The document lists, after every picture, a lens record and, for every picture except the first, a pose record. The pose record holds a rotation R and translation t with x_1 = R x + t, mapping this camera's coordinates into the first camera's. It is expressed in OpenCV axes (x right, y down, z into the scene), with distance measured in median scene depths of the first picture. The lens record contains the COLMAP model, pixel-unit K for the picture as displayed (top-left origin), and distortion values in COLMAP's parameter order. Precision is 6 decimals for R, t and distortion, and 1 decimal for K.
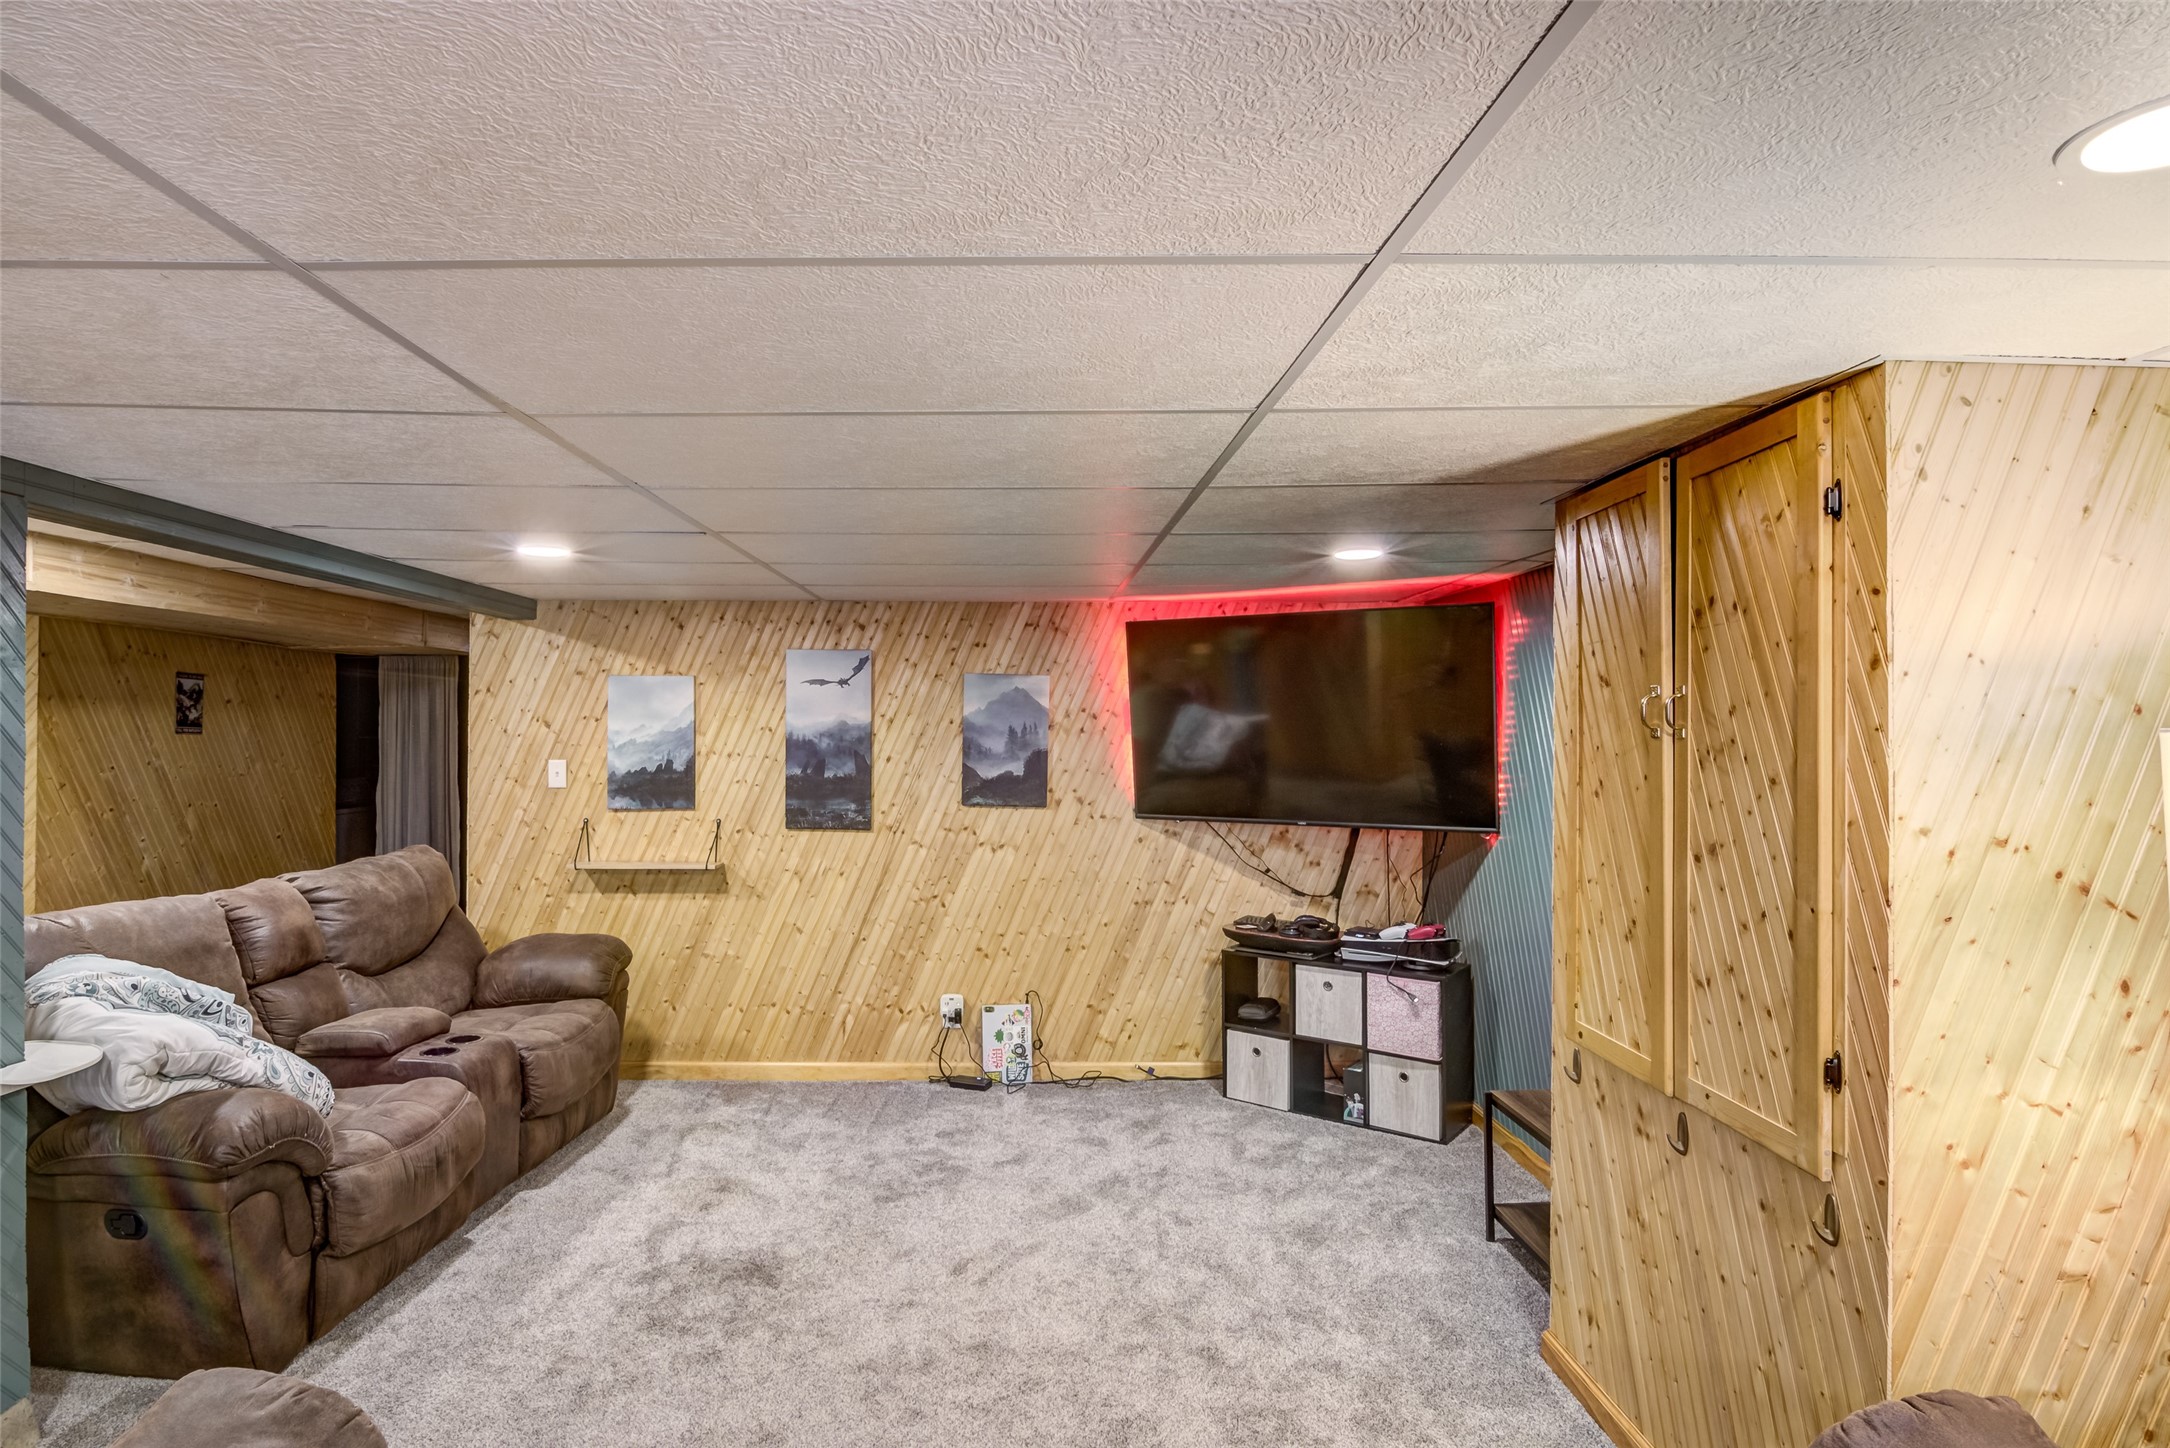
lens RADIAL K [[1147.8, 0, 1084.9], [0, 1147.8, 736.6], [0, 0, 1]] dist [0.000387, -0.020244]
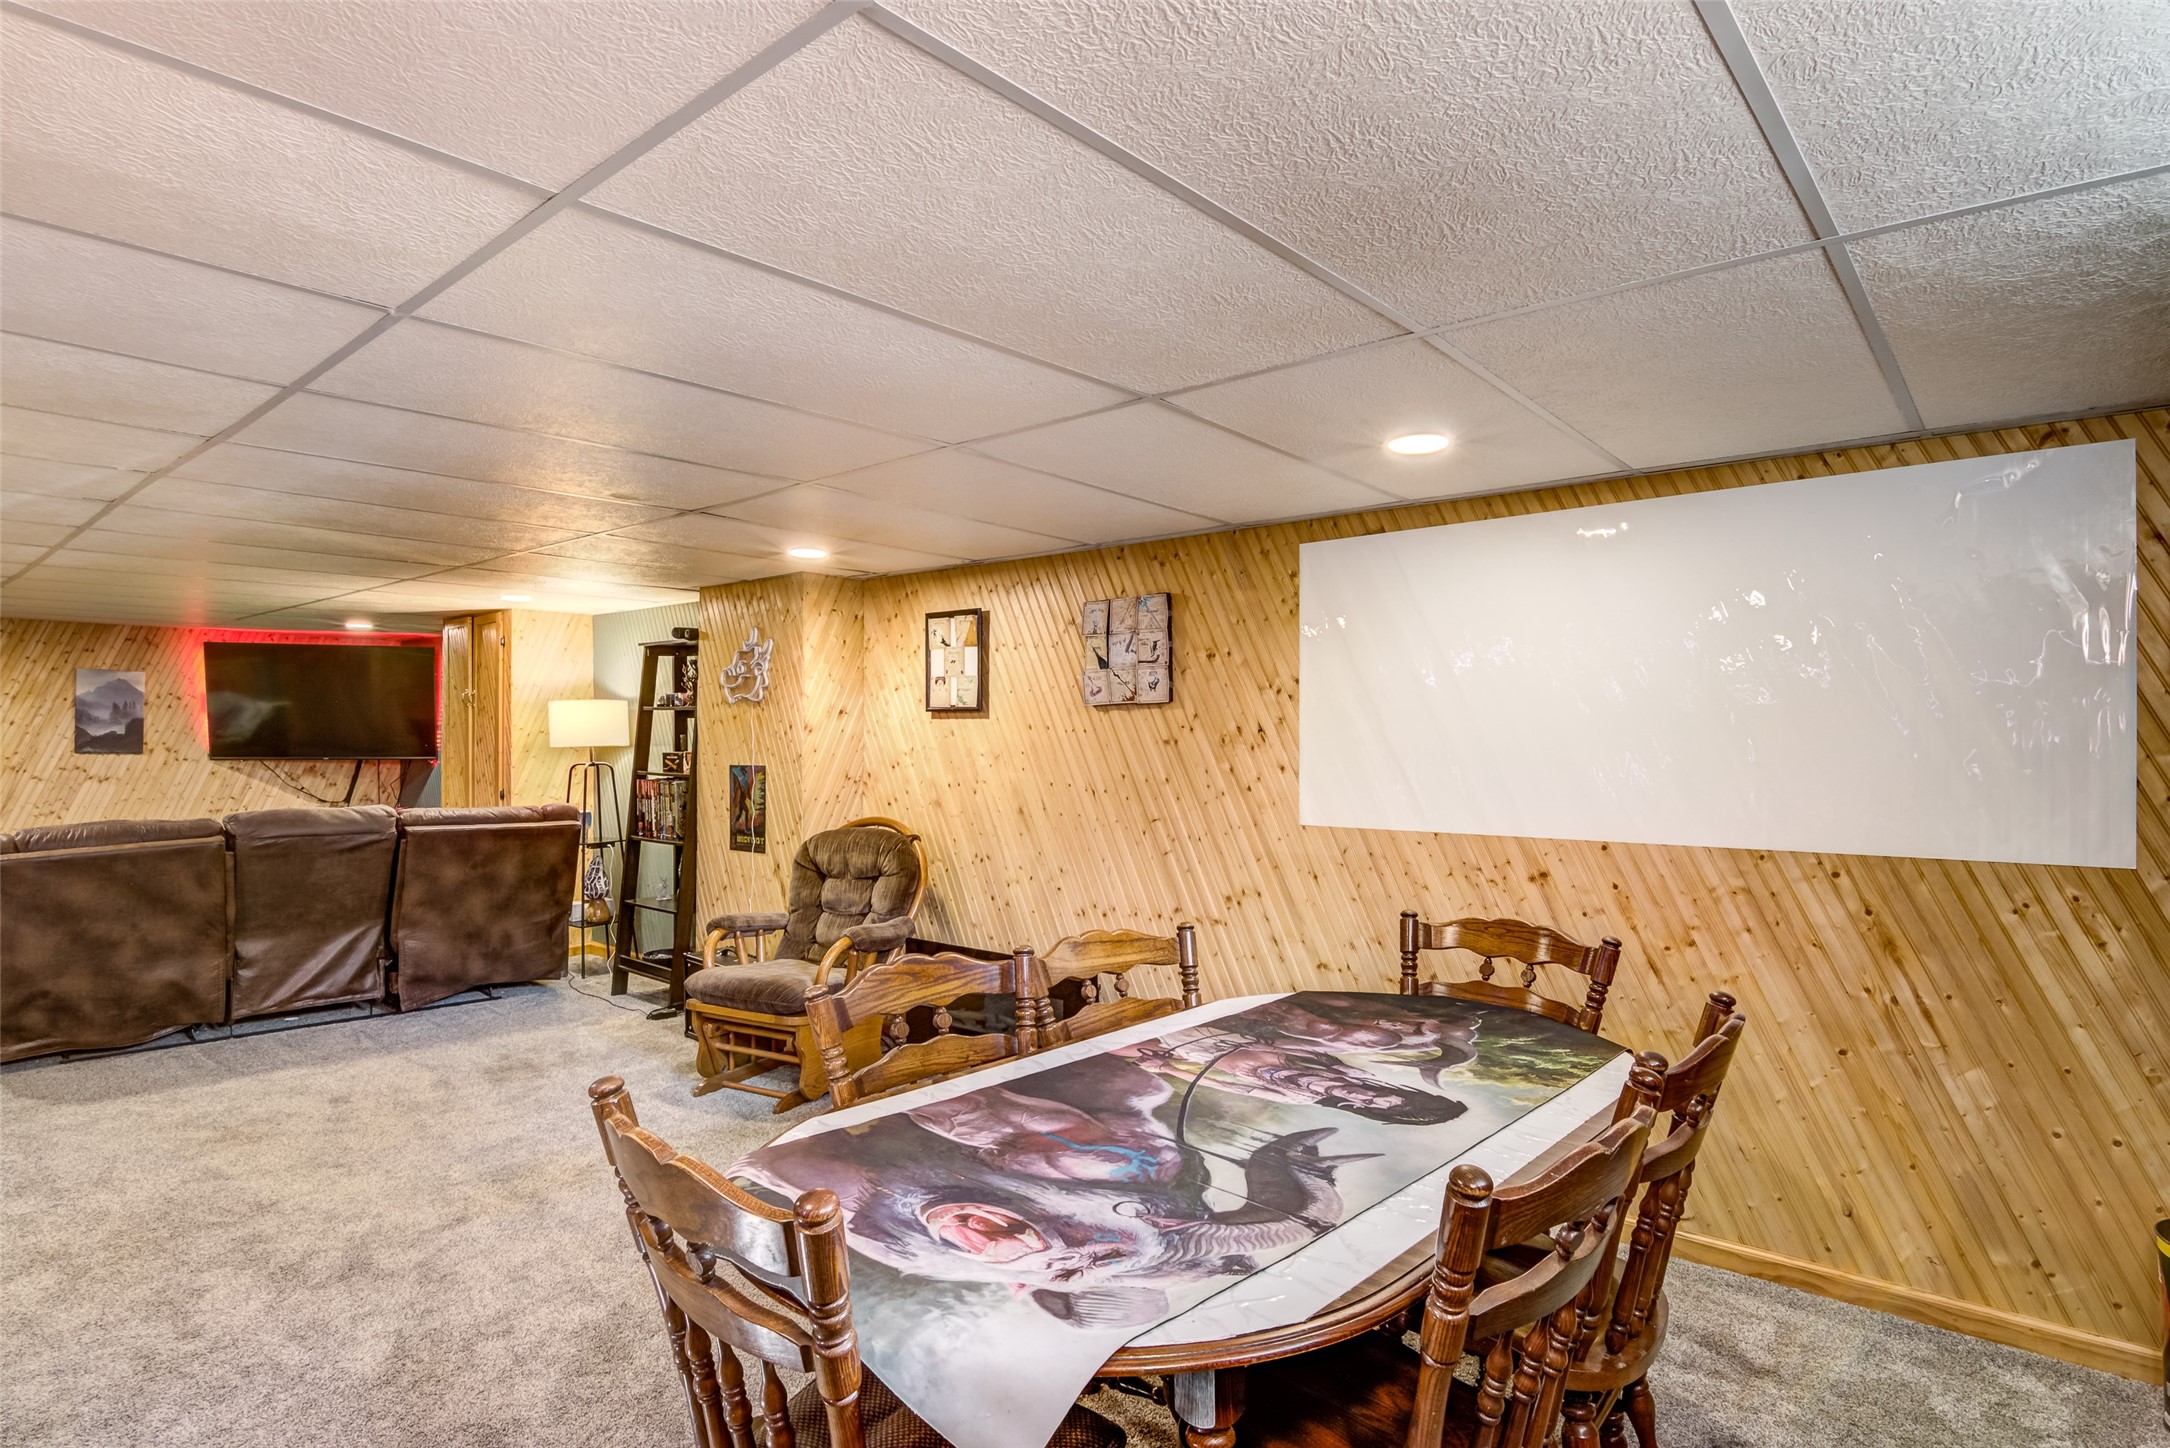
lens RADIAL K [[1147.8, 0, 1084.9], [0, 1147.8, 736.6], [0, 0, 1]] dist [0.000387, -0.020244]
pose [[0.702662, 0.004304, 0.711511, -0.238769], [-0.002817, 0.999991, -0.003268, 0.038865], [-0.711519, 0.000292, 0.702667, -1.057851]]
